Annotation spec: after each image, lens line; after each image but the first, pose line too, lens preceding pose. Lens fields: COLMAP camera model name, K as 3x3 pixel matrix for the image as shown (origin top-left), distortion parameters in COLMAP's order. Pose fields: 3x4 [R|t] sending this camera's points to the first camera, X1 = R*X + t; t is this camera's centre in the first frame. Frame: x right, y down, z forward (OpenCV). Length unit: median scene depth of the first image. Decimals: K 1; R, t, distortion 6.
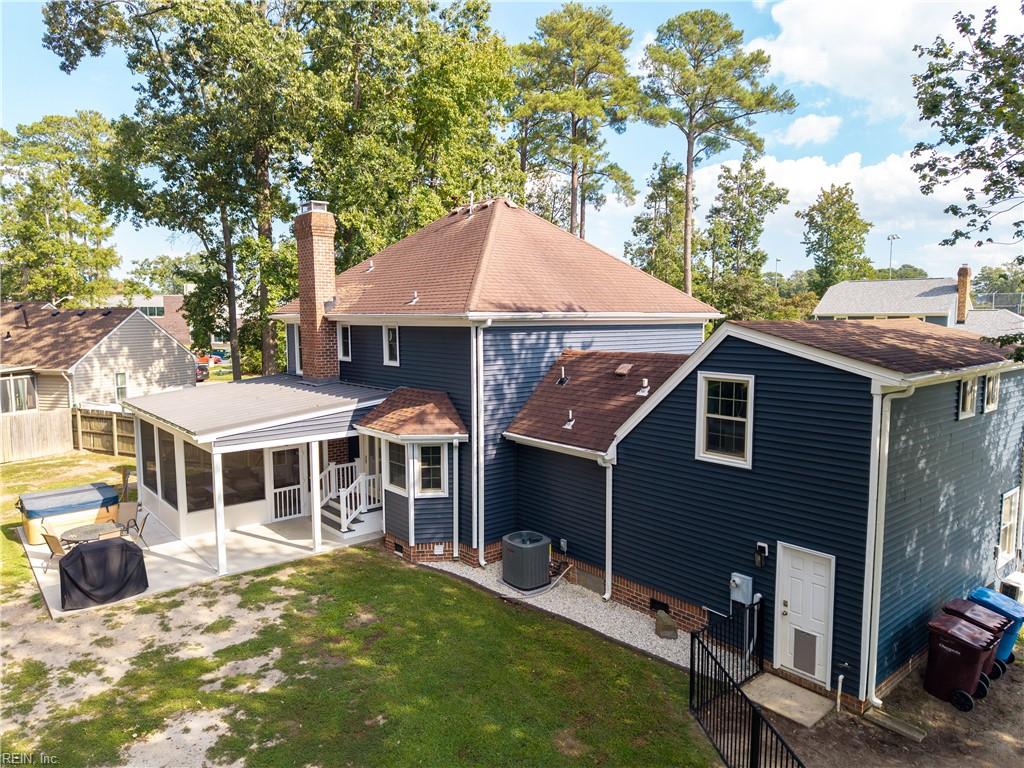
lens RADIAL K [[678.7, 0, 512.0], [0, 678.7, 384.0], [0, 0, 1]] dist [0.084528, -0.100122]
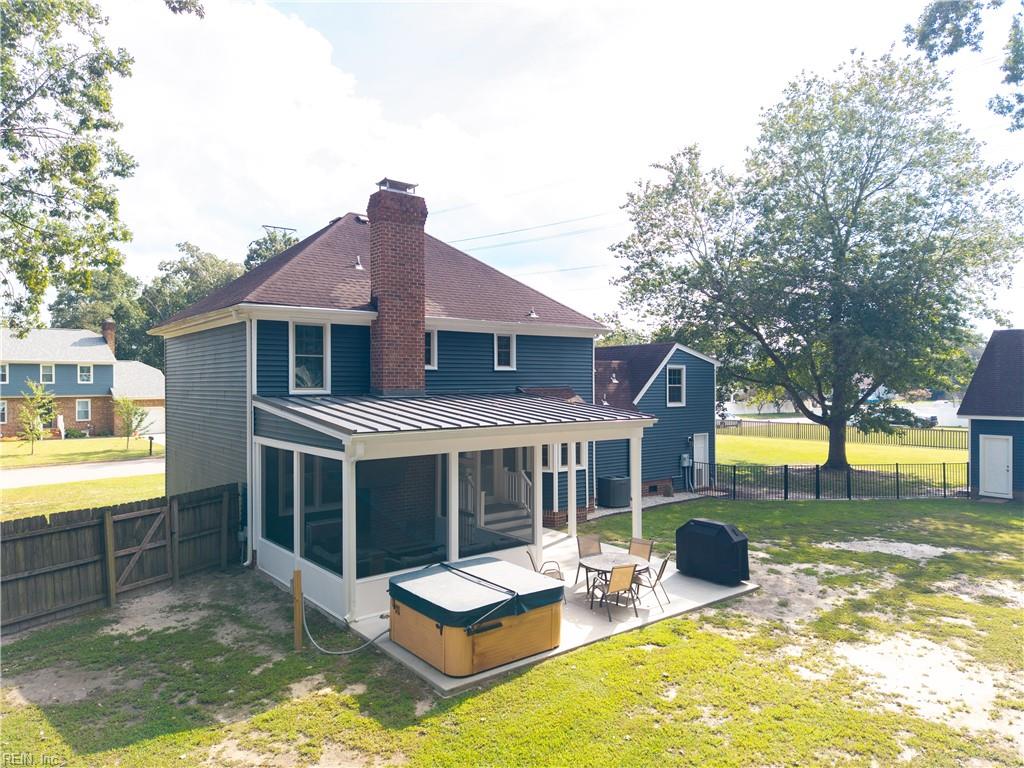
lens RADIAL K [[690.4, 0, 512.3], [0, 690.4, 385.5], [0, 0, 1]] dist [0.038806, -0.027682]
pose [[0.020466, -0.002021, 0.999788, -1.445562], [0.100497, 0.994937, -0.000046, -0.002314], [-0.994727, 0.100477, 0.020566, 1.105133]]
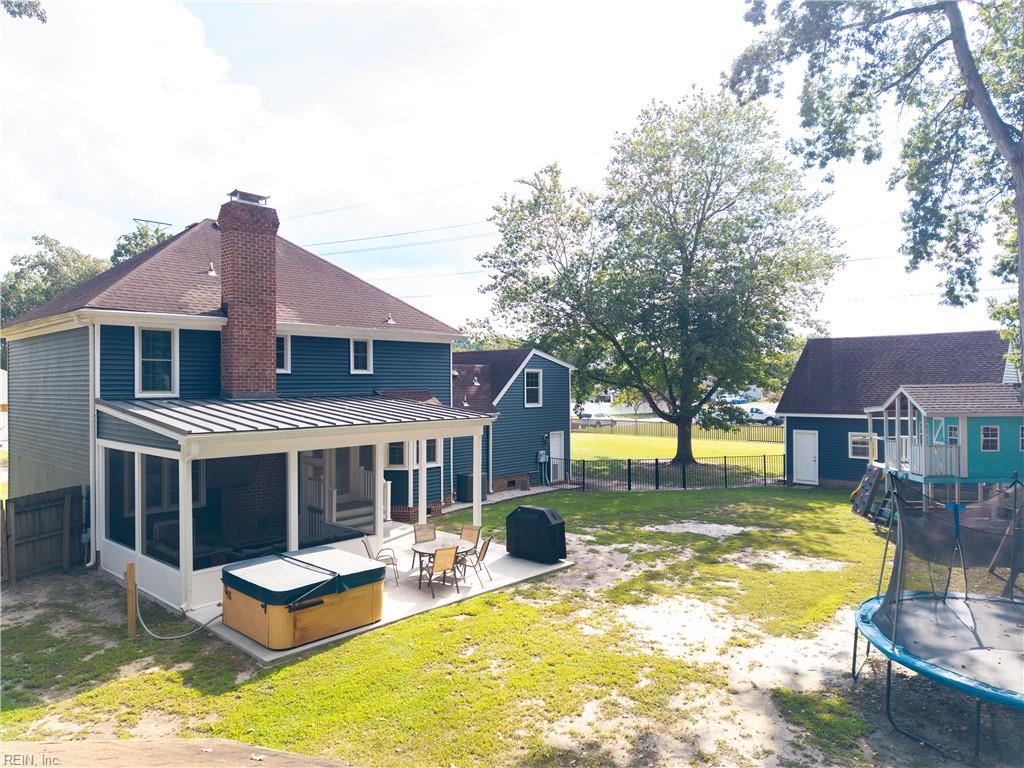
lens RADIAL K [[690.4, 0, 512.3], [0, 690.4, 385.5], [0, 0, 1]] dist [0.038806, -0.027682]
pose [[-0.126674, 0.000926, 0.991944, -1.542978], [0.102033, 0.994707, 0.012101, 0.004408], [-0.986683, 0.102744, -0.126098, 1.026087]]
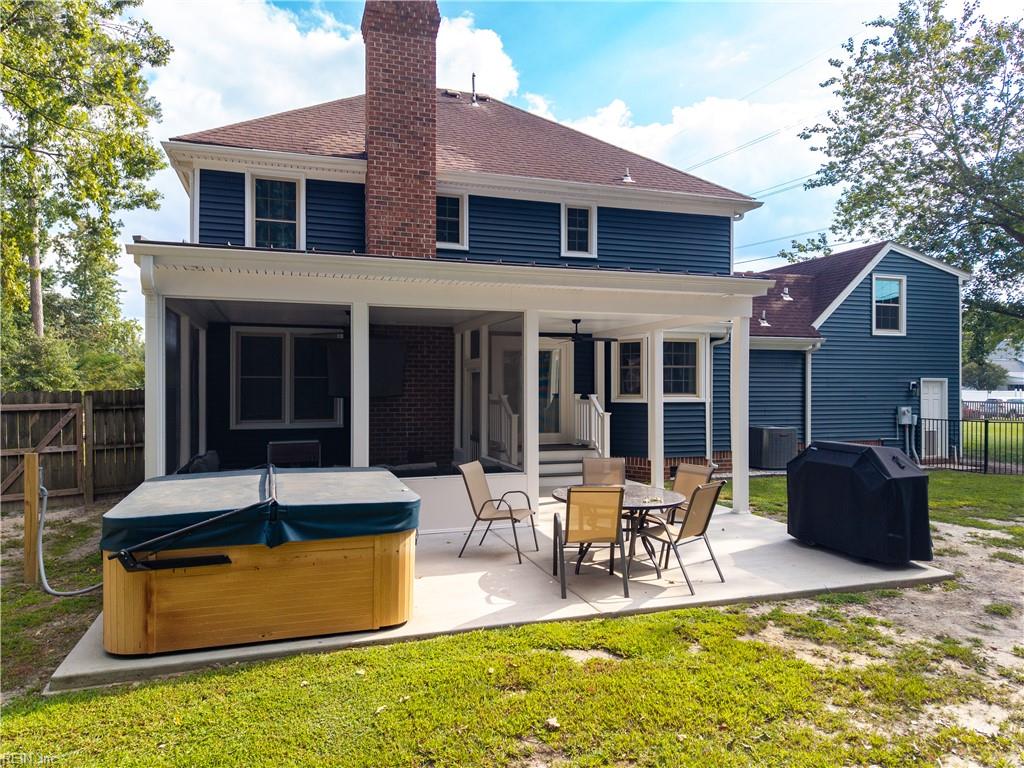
lens RADIAL K [[690.2, 0, 504.6], [0, 690.2, 390.8], [0, 0, 1]] dist [0.033693, -0.032684]
pose [[0.369543, 0.000572, 0.929214, -1.050947], [0.092080, 0.995055, -0.037232, 0.162164], [-0.924640, 0.099320, 0.367663, 0.922474]]
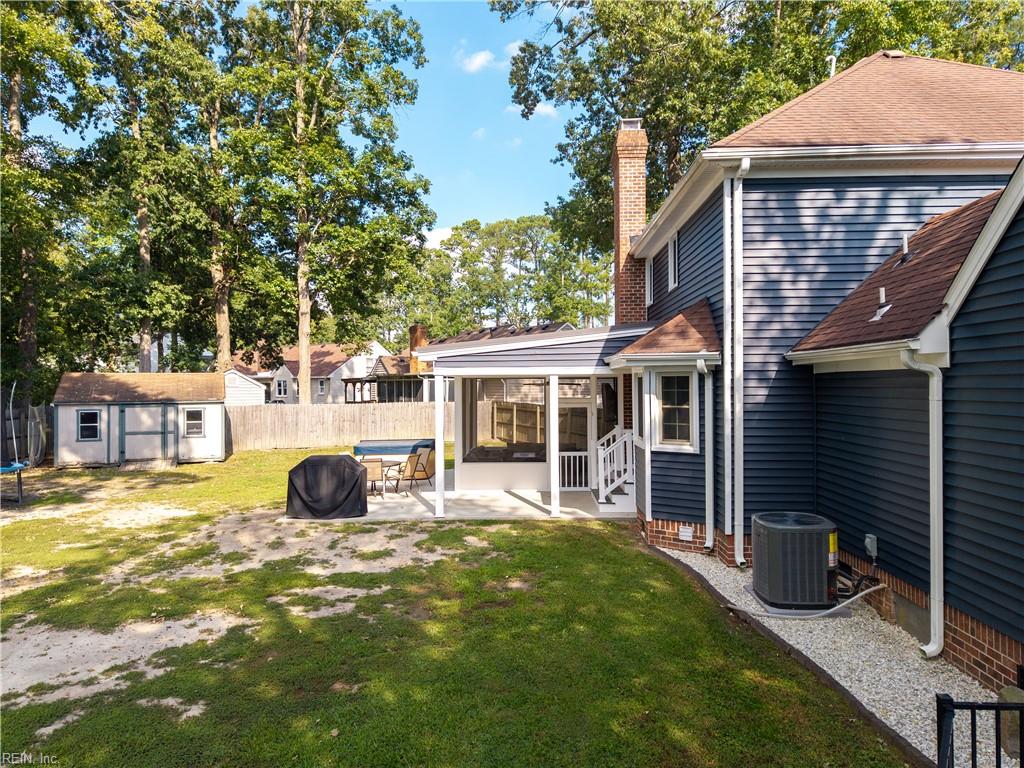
lens RADIAL K [[678.7, 0, 512.0], [0, 678.7, 384.0], [0, 0, 1]] dist [0.084528, -0.100122]
pose [[0.749607, -0.000454, -0.661883, 0.211891], [-0.061149, 0.995676, -0.069935, 0.159215], [0.659052, 0.092897, 0.746338, 0.387475]]
